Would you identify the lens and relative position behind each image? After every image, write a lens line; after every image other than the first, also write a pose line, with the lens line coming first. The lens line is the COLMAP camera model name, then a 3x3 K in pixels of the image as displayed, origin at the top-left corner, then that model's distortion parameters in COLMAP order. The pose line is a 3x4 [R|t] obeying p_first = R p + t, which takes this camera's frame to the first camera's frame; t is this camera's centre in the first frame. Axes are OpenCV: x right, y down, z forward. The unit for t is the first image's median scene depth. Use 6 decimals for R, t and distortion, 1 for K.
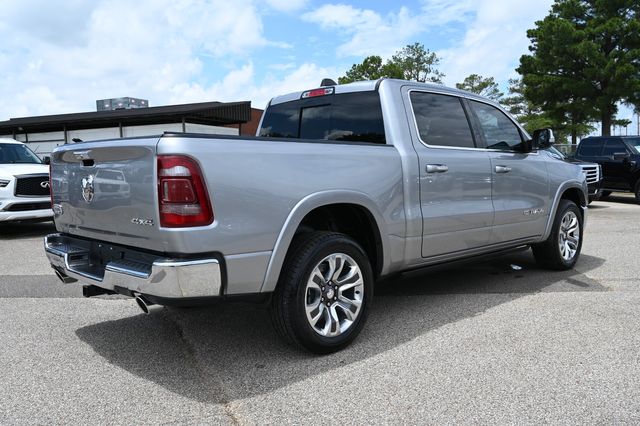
lens RADIAL K [[563.9, 0, 320.0], [0, 563.9, 213.0], [0, 0, 1]] dist [0.000537, 0.003048]
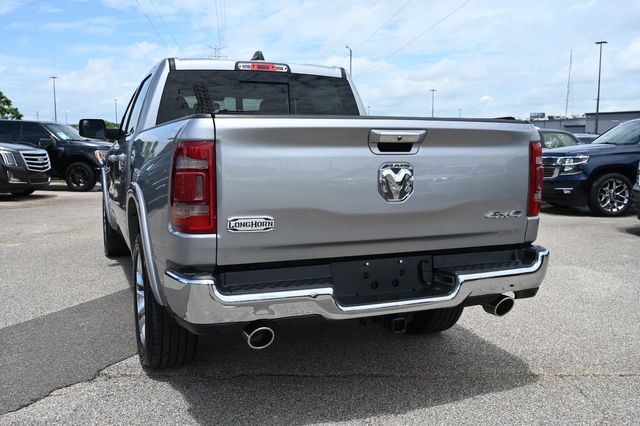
lens RADIAL K [[603.2, 0, 320.0], [0, 603.2, 213.0], [0, 0, 1]] dist [-0.001698, -0.002591]
pose [[0.363671, -0.083192, 0.927805, -0.108870], [0.066875, 0.995766, 0.063073, -0.005629], [-0.929124, 0.039109, 0.367694, 0.075916]]
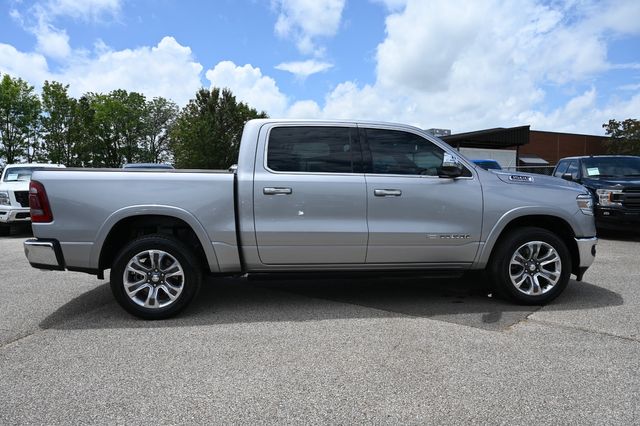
lens RADIAL K [[449.3, 0, 320.0], [0, 449.3, 213.0], [0, 0, 1]] dist [-0.003511, -0.001864]
pose [[0.773394, 0.052672, -0.631734, 0.106960], [-0.060495, 0.998126, 0.009160, -0.005643], [0.631033, 0.031132, 0.775131, 0.039380]]
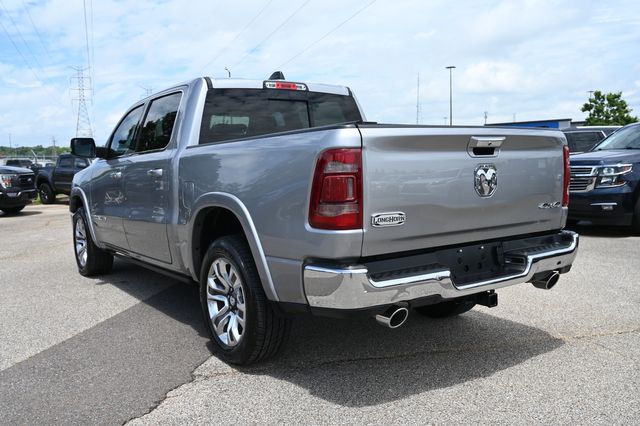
lens RADIAL K [[584.4, 0, 320.0], [0, 584.4, 213.0], [0, 0, 1]] dist [-0.004792, -0.002060]
pose [[0.152821, -0.069080, 0.985837, -0.124768], [0.102266, 0.993304, 0.053750, -0.006397], [-0.982948, 0.092604, 0.158862, 0.104218]]
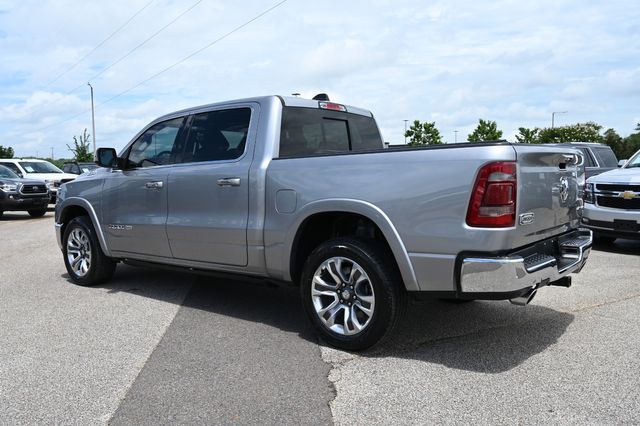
lens RADIAL K [[531.3, 0, 320.0], [0, 531.3, 213.0], [0, 0, 1]] dist [0.002409, -0.000574]
pose [[-0.129179, -0.049257, 0.990397, -0.129615], [0.096845, 0.993364, 0.062036, -0.010057], [-0.986881, 0.103929, -0.123551, 0.150515]]
